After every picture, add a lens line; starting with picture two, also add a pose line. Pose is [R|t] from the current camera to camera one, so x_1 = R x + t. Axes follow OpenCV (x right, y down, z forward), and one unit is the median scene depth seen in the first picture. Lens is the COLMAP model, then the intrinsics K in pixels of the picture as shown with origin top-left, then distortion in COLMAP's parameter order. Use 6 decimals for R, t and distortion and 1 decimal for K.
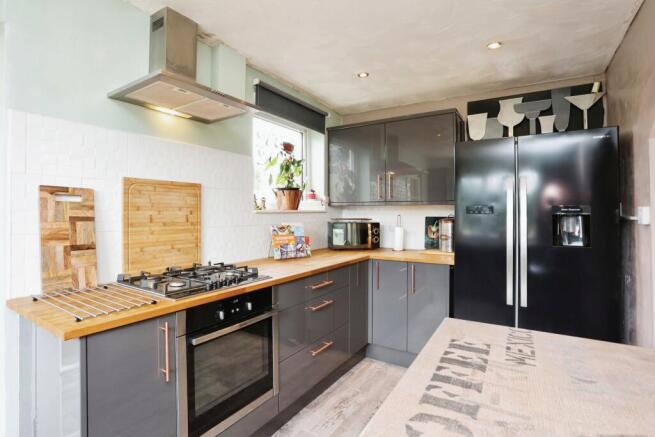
lens RADIAL K [[323.0, 0, 328.6], [0, 323.0, 213.0], [0, 0, 1]] dist [0.000955, 0.000326]
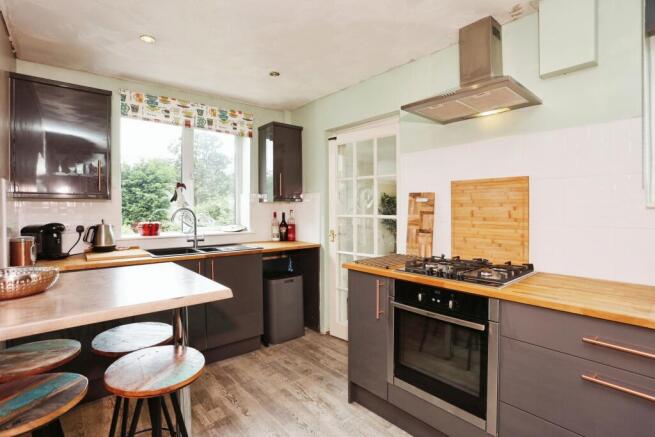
lens RADIAL K [[323.0, 0, 329.3], [0, 323.0, 216.2], [0, 0, 1]] dist [0.000955, 0.000326]
pose [[-0.261110, 0.016119, -0.965174, 0.799427], [-0.003171, 0.999841, 0.017556, 0.009067], [0.965304, 0.007645, -0.261018, 0.919201]]
